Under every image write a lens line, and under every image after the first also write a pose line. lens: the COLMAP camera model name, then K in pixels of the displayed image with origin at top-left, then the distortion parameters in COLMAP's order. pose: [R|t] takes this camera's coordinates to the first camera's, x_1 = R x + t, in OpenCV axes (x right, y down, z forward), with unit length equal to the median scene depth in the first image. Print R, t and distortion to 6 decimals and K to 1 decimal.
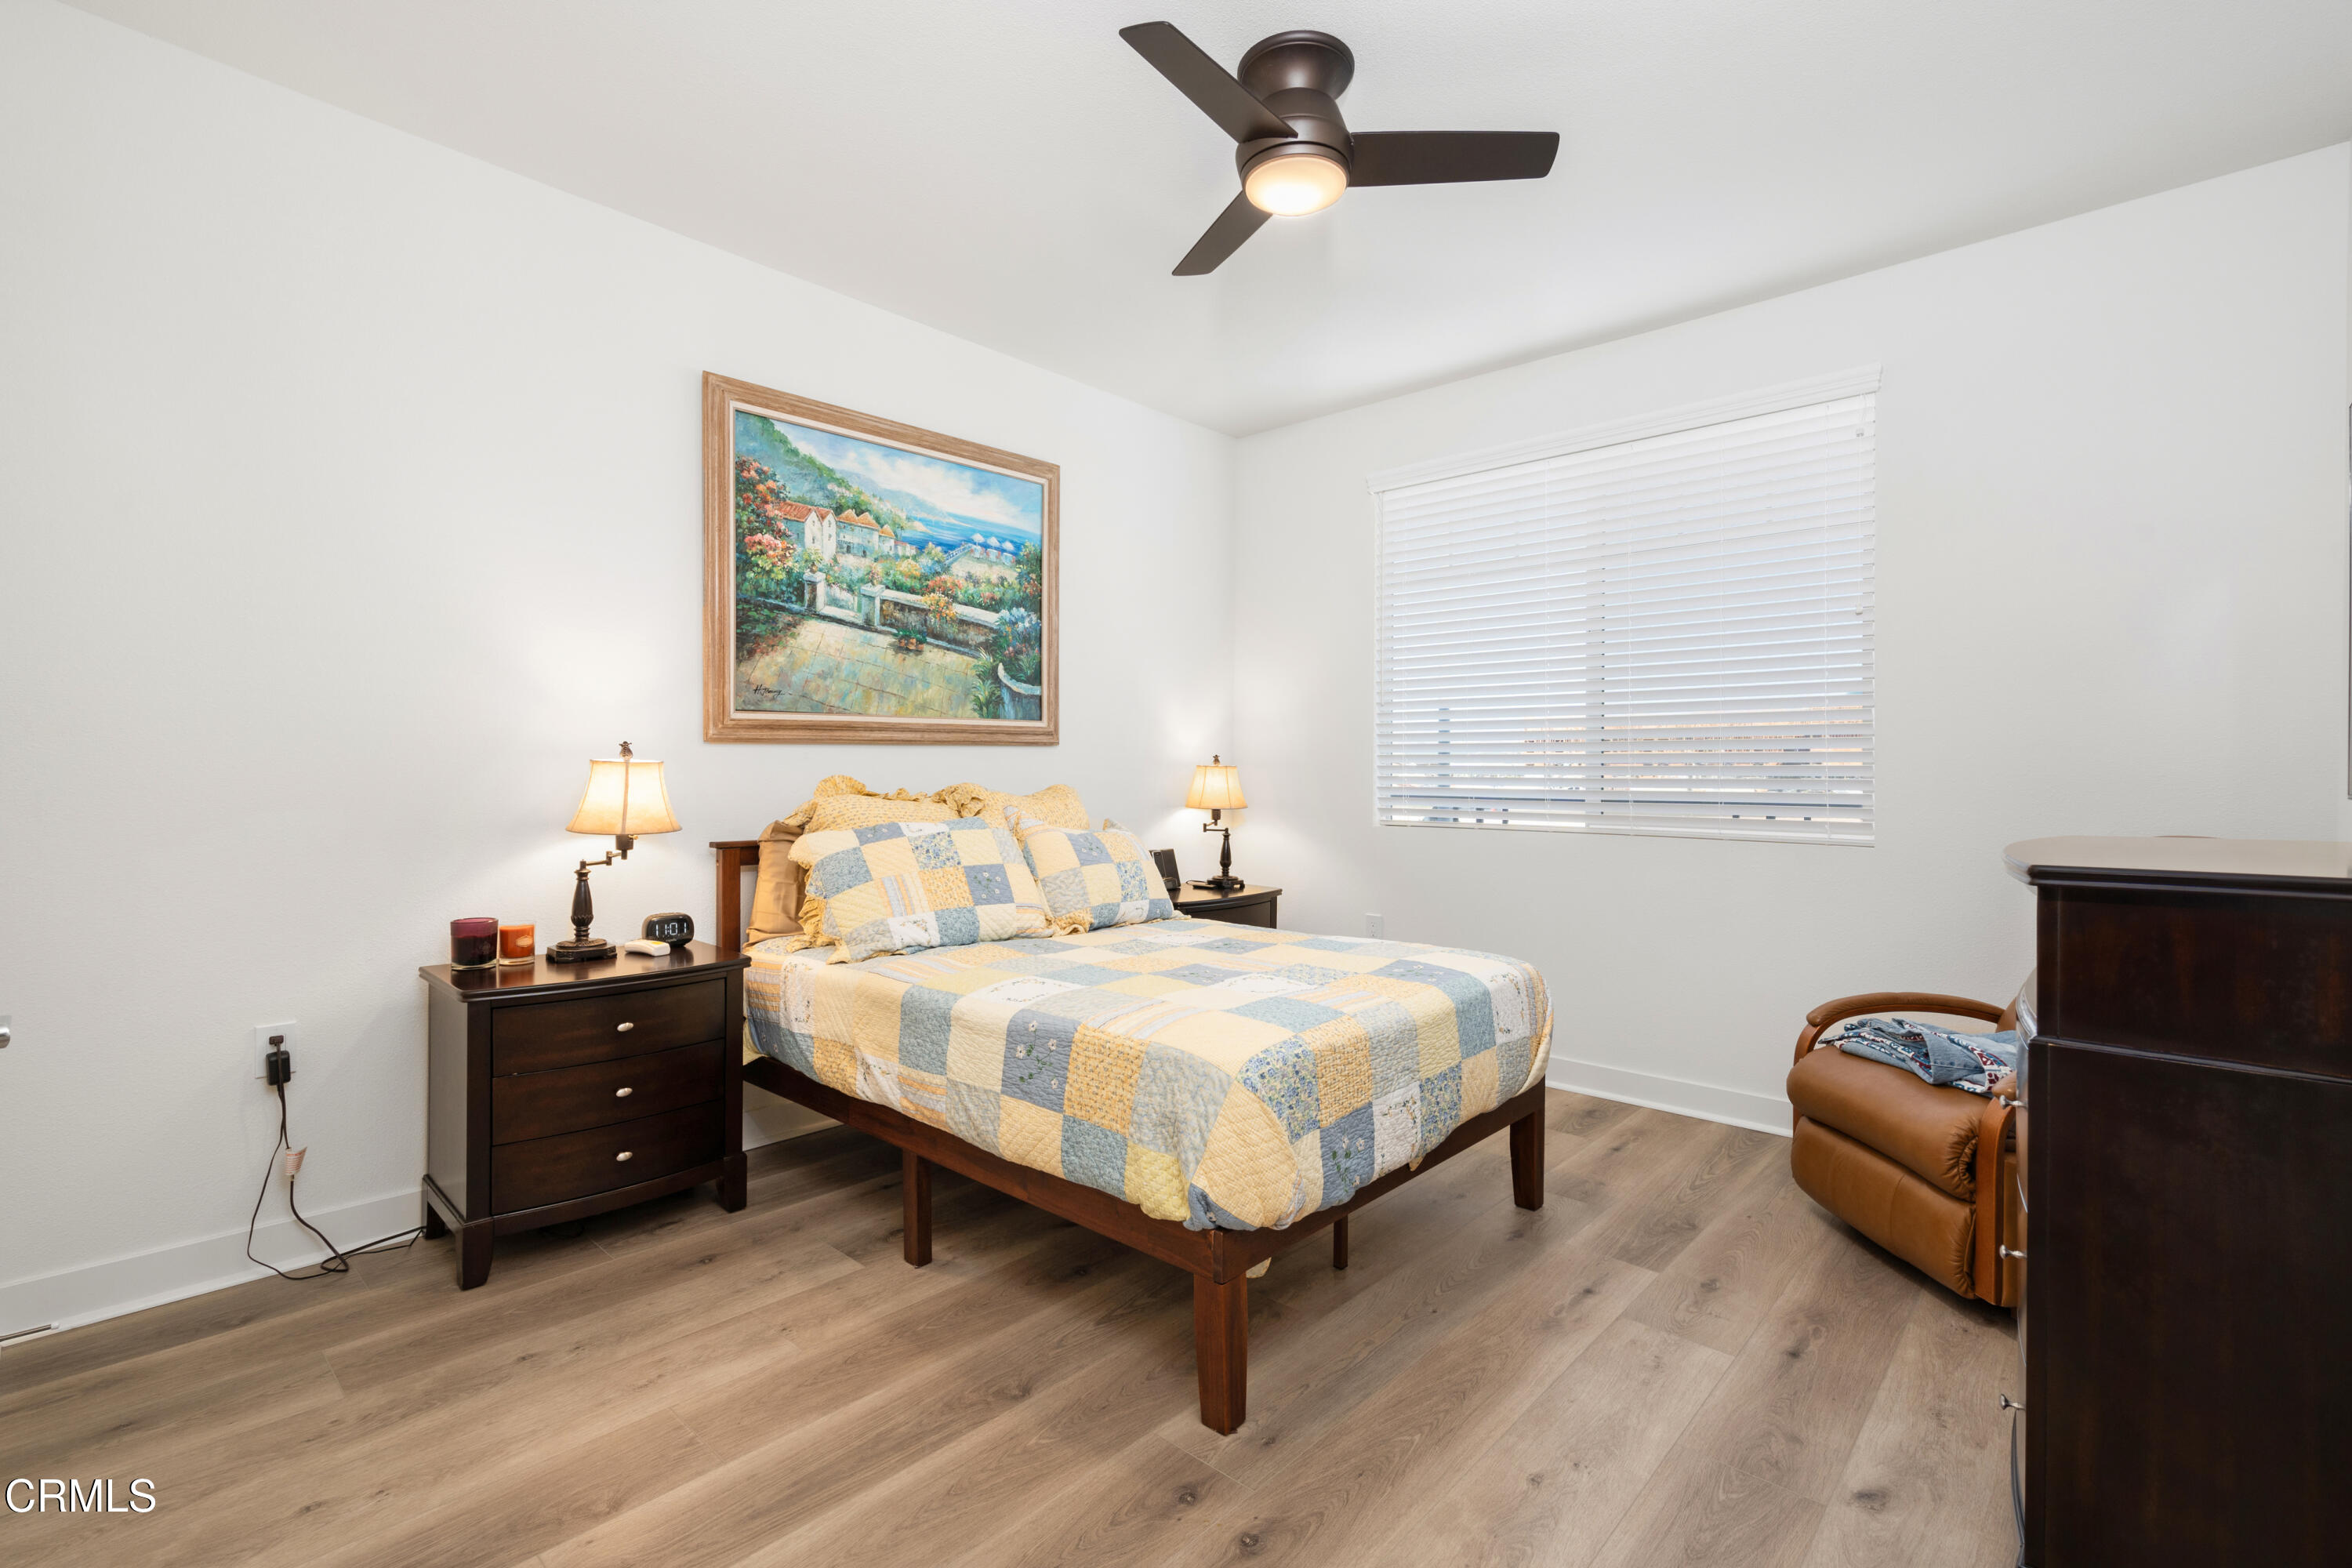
lens RADIAL K [[1063.1, 0, 1182.9], [0, 1063.1, 780.3], [0, 0, 1]] dist [0.003905, 0.001286]
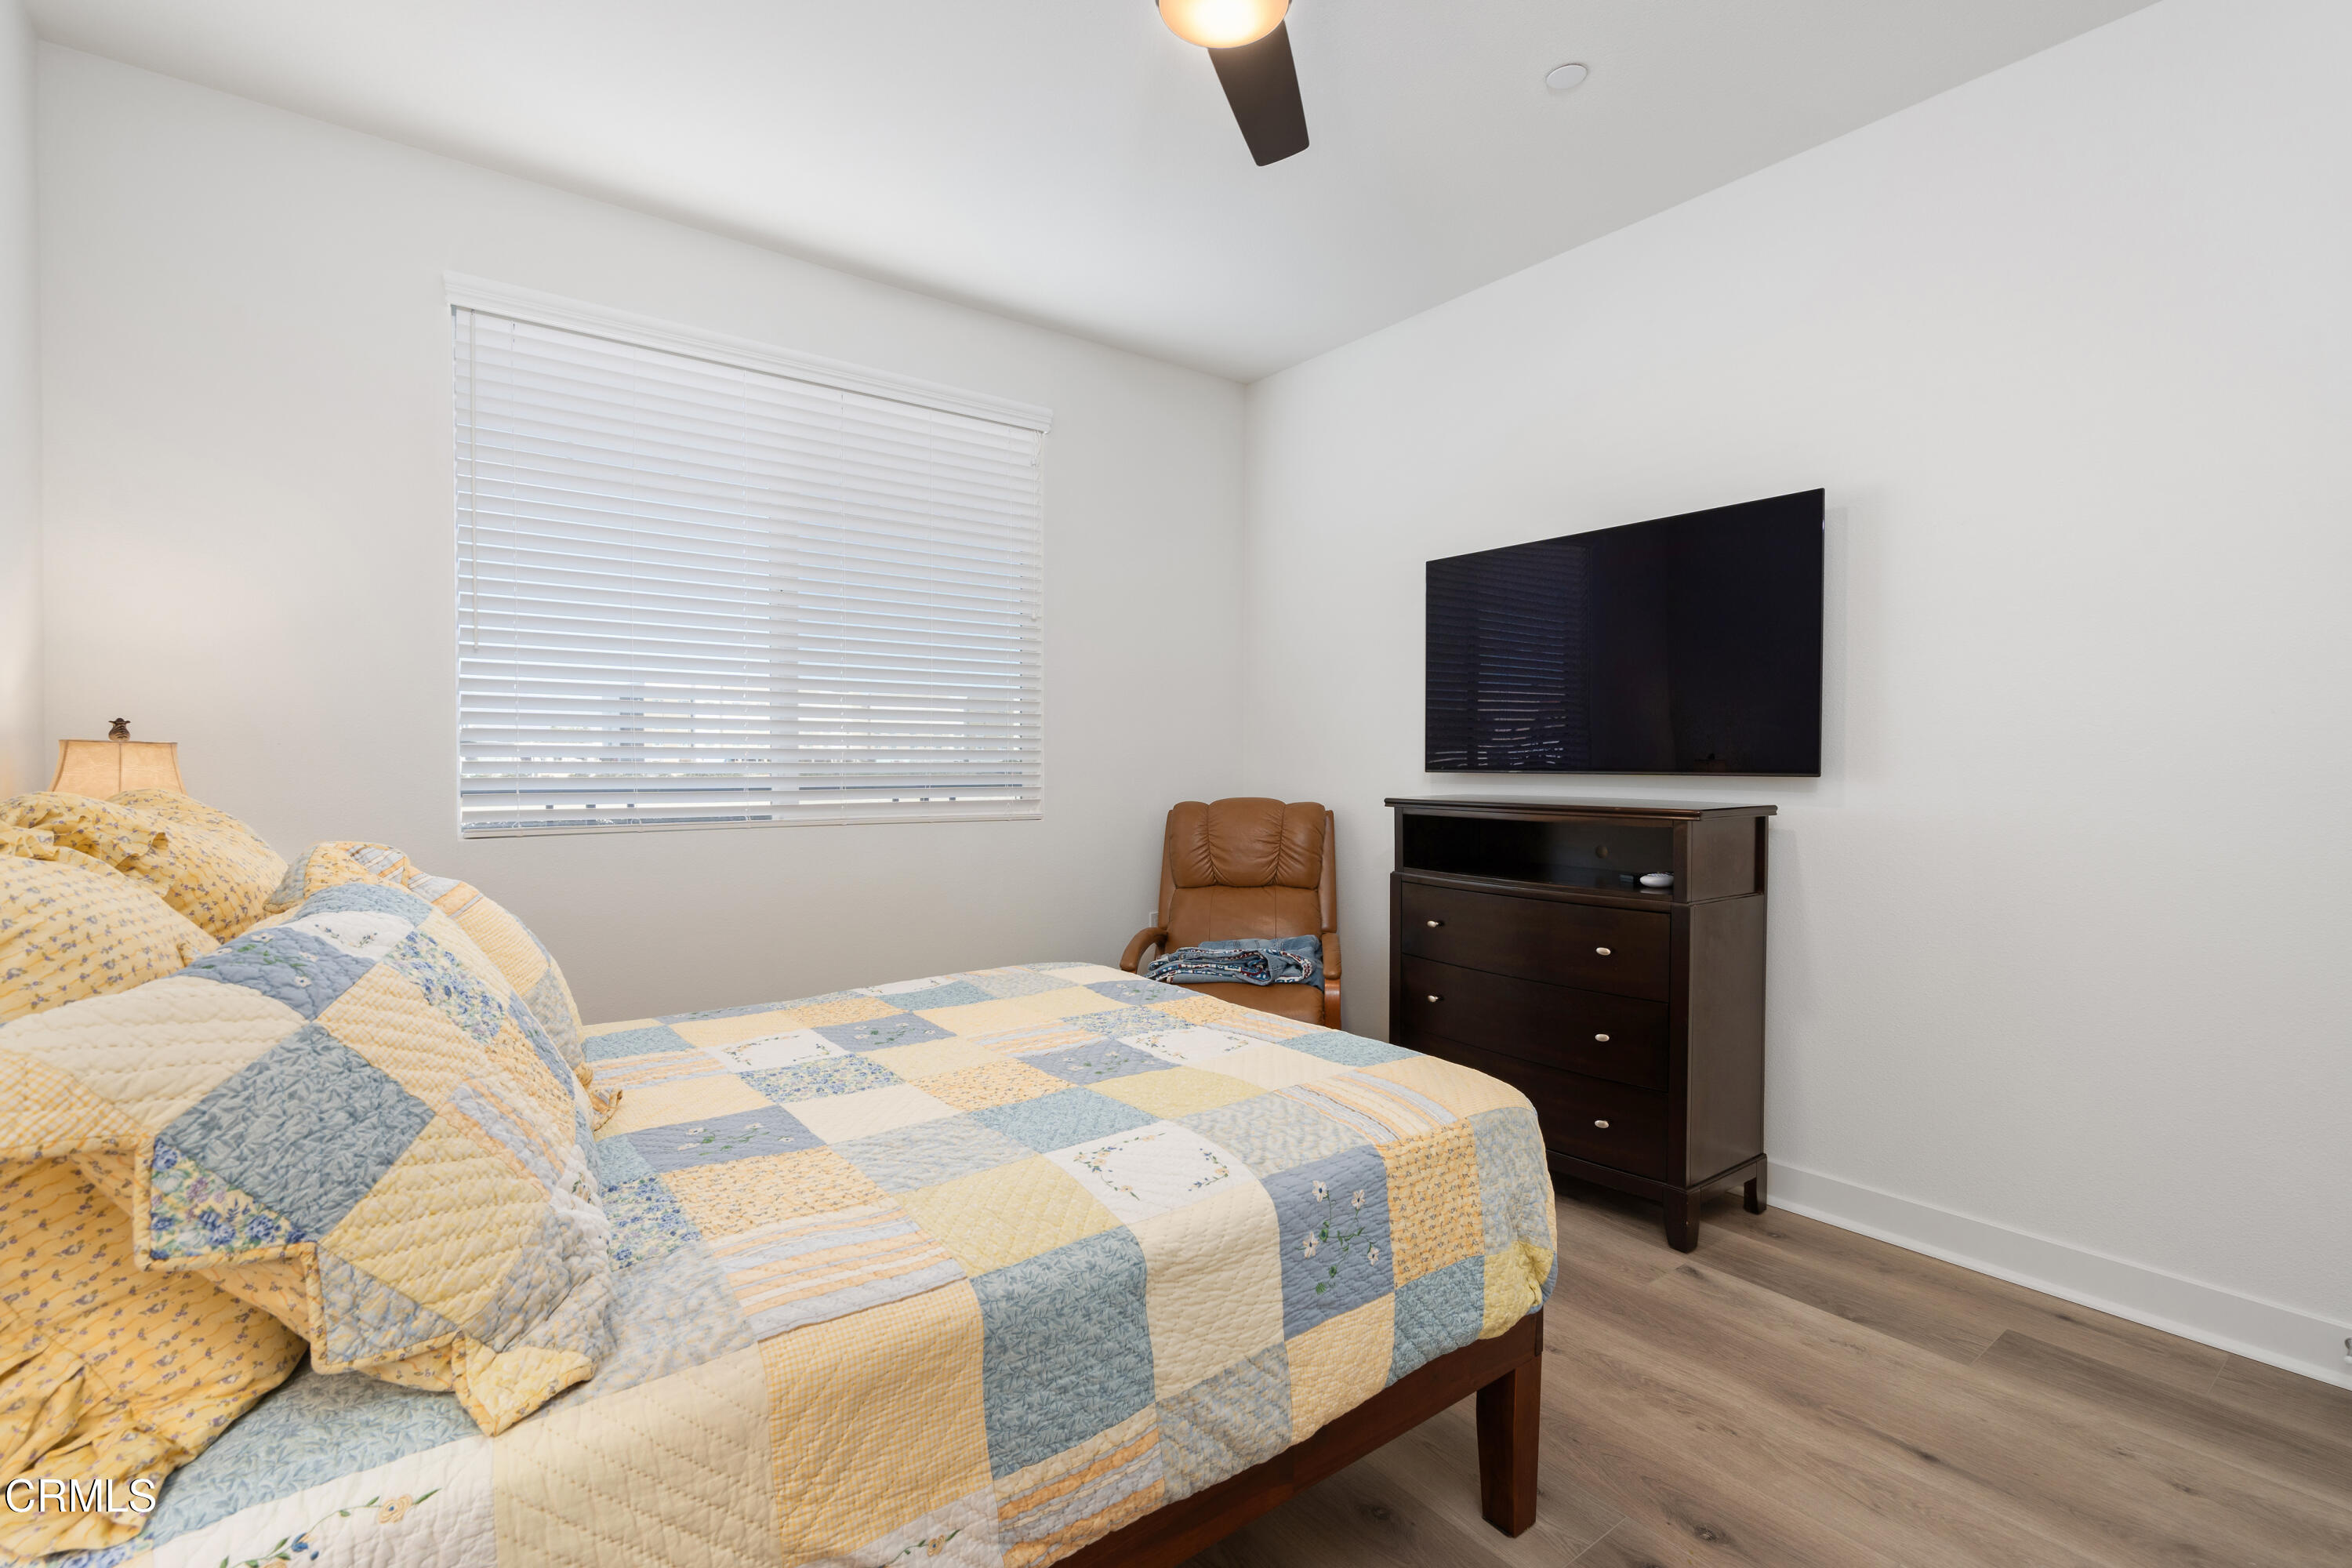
lens RADIAL K [[1063.1, 0, 1181.6], [0, 1063.1, 773.6], [0, 0, 1]] dist [0.003905, 0.001286]
pose [[0.183272, -0.020091, 0.982857, -0.726306], [0.007897, 0.999789, 0.018964, -0.013810], [-0.983031, 0.004286, 0.183392, 0.953380]]
